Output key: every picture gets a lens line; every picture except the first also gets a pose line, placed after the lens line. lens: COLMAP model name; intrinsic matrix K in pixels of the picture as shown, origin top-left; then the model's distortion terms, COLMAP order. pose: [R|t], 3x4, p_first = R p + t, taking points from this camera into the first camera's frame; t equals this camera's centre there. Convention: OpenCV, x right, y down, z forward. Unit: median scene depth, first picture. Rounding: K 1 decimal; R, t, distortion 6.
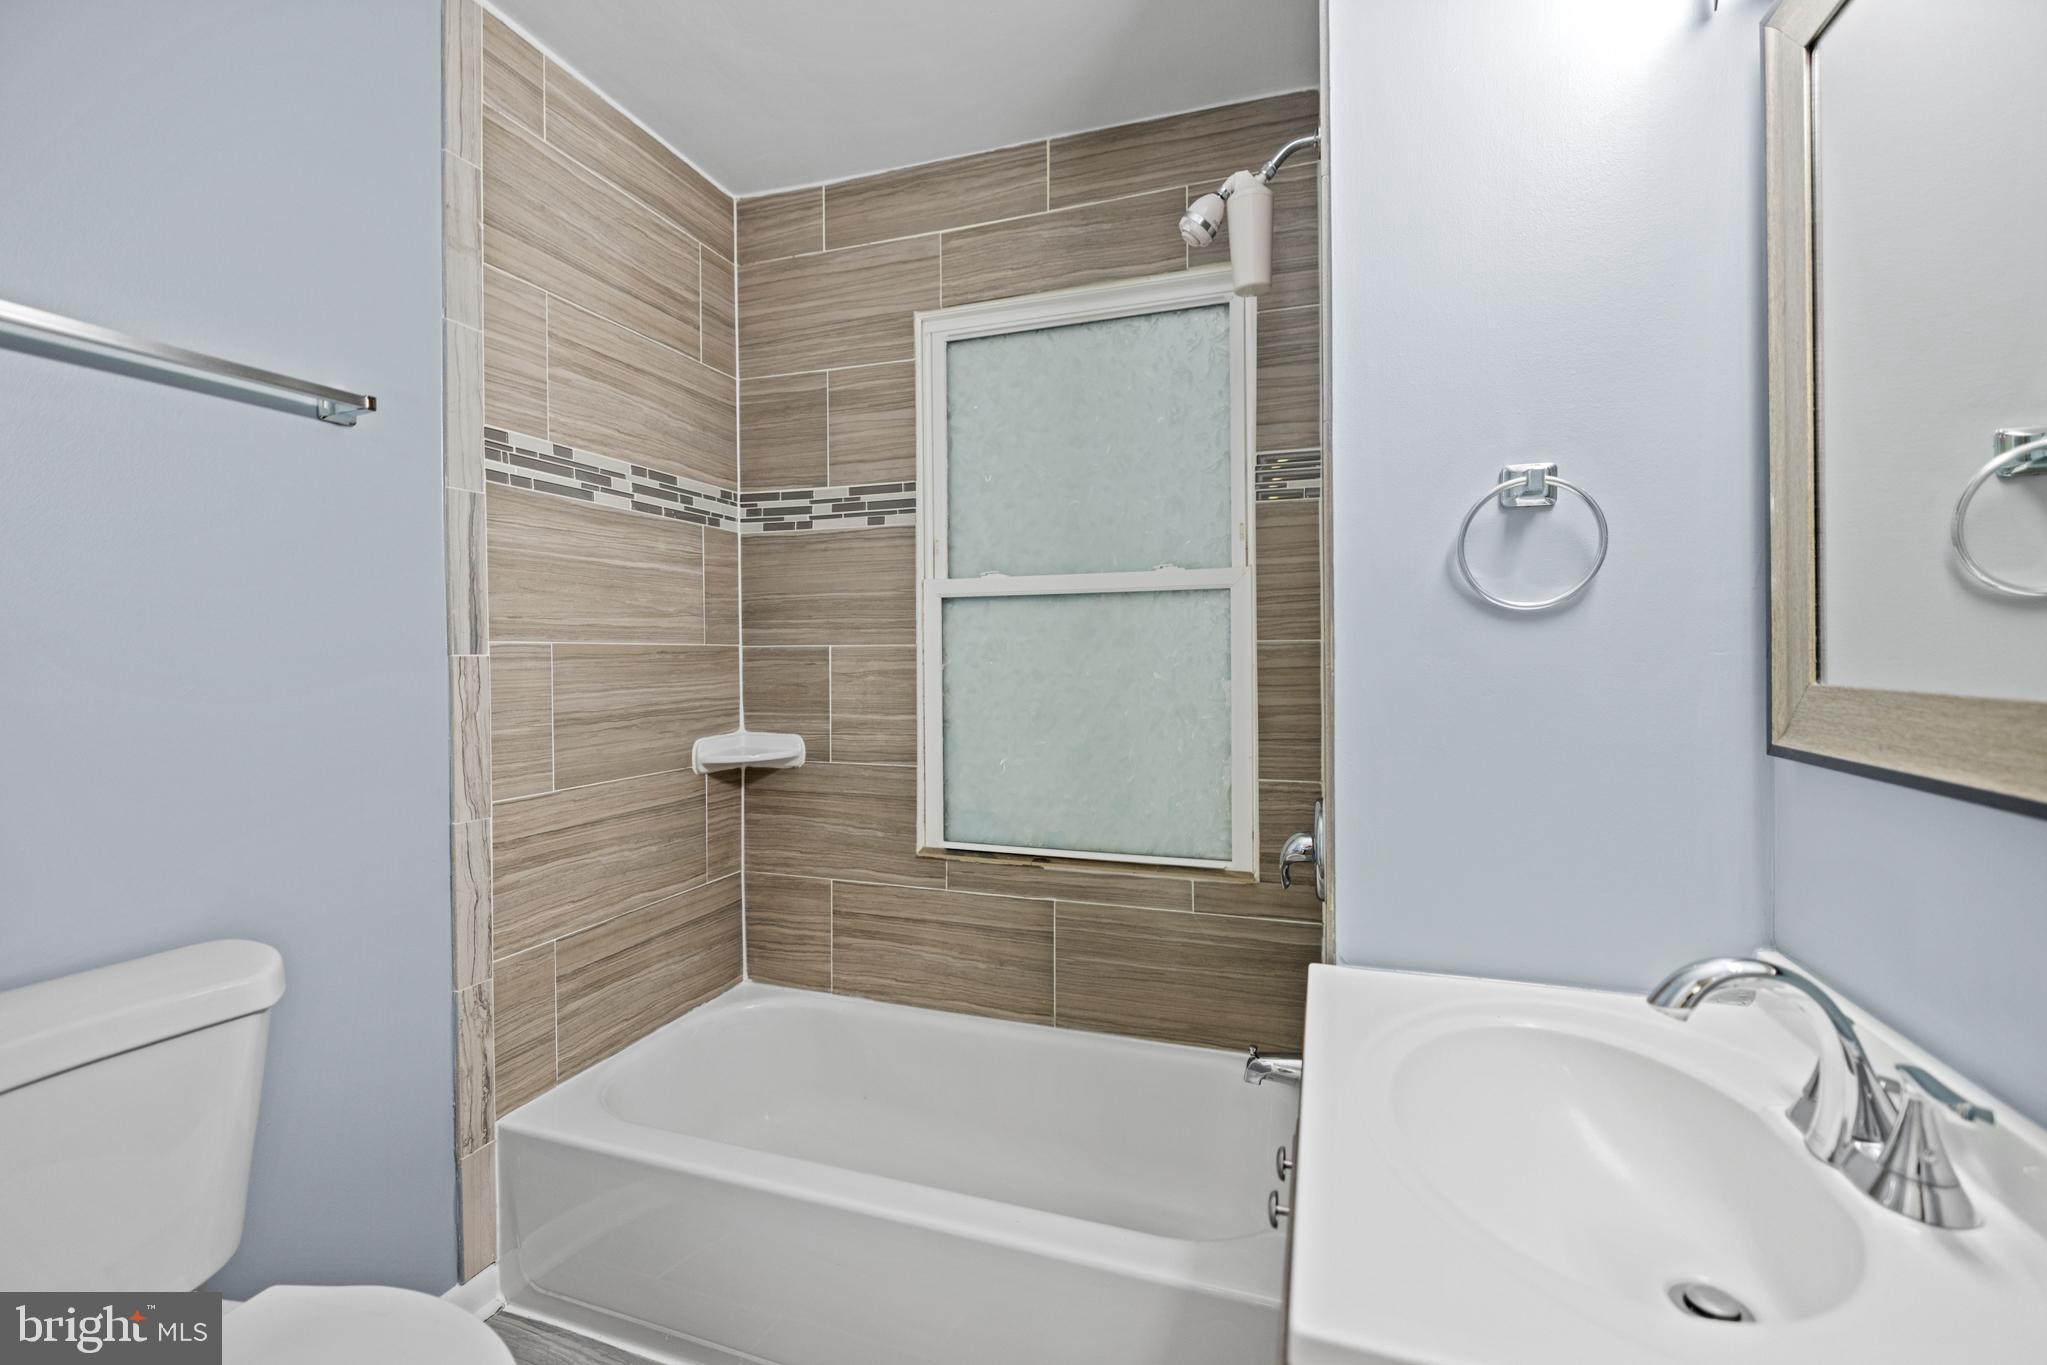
lens RADIAL K [[870.8, 0, 1018.8], [0, 870.8, 649.3], [0, 0, 1]] dist [0.001073, 0.000101]
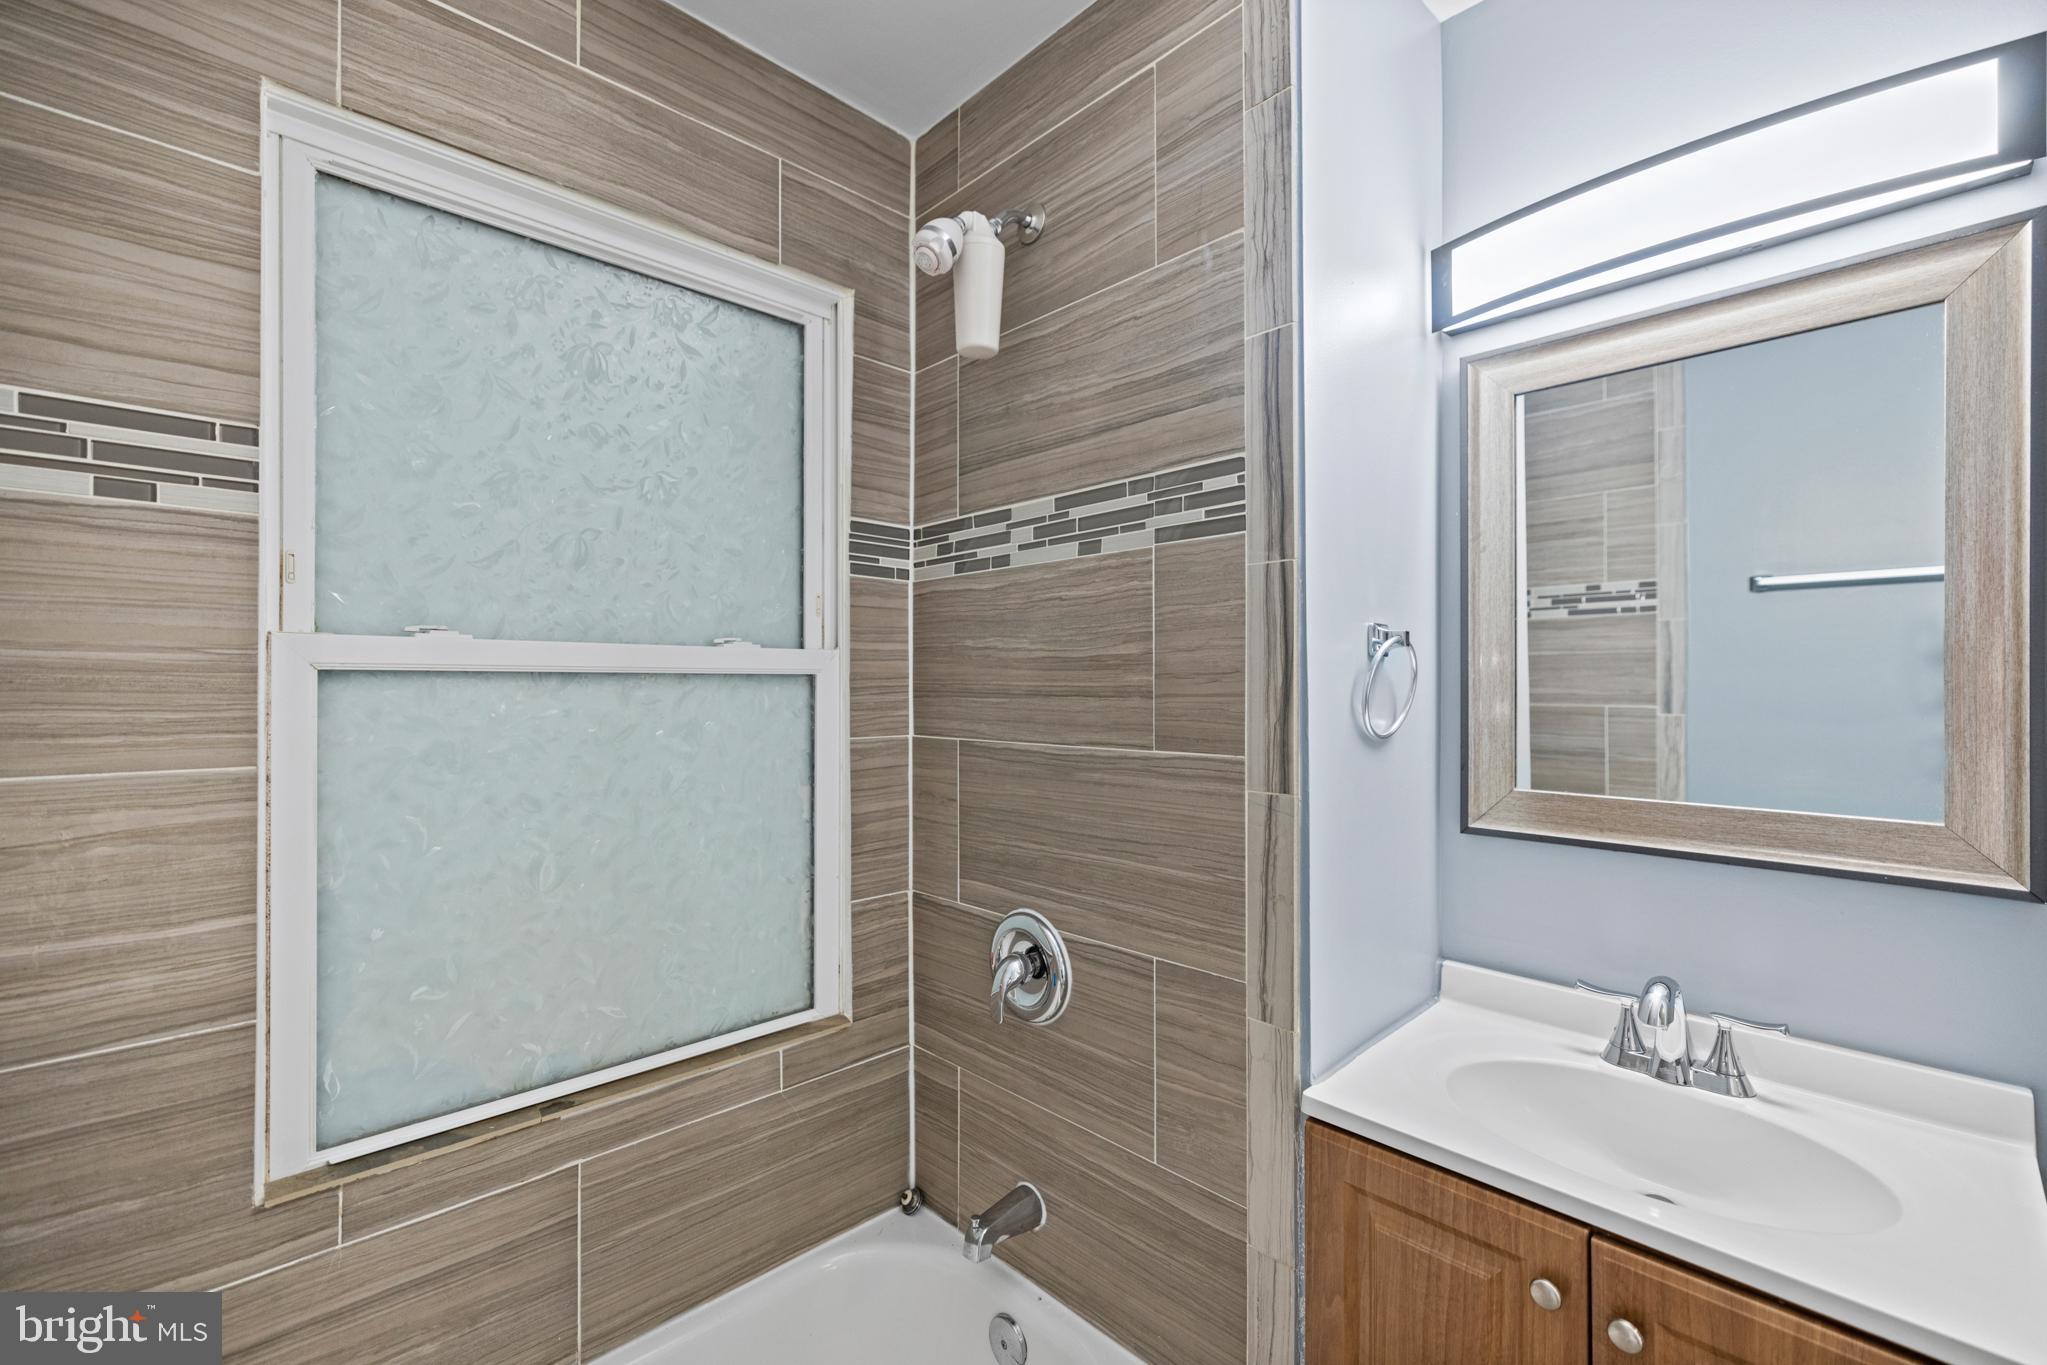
lens RADIAL K [[865.6, 0, 1024.3], [0, 865.6, 674.3], [0, 0, 1]] dist [0.002649, 0.000125]
pose [[0.453269, 0.018956, 0.891172, -0.368092], [-0.009658, 0.999820, -0.016355, -0.054610], [-0.891322, -0.001193, 0.453370, 0.422731]]
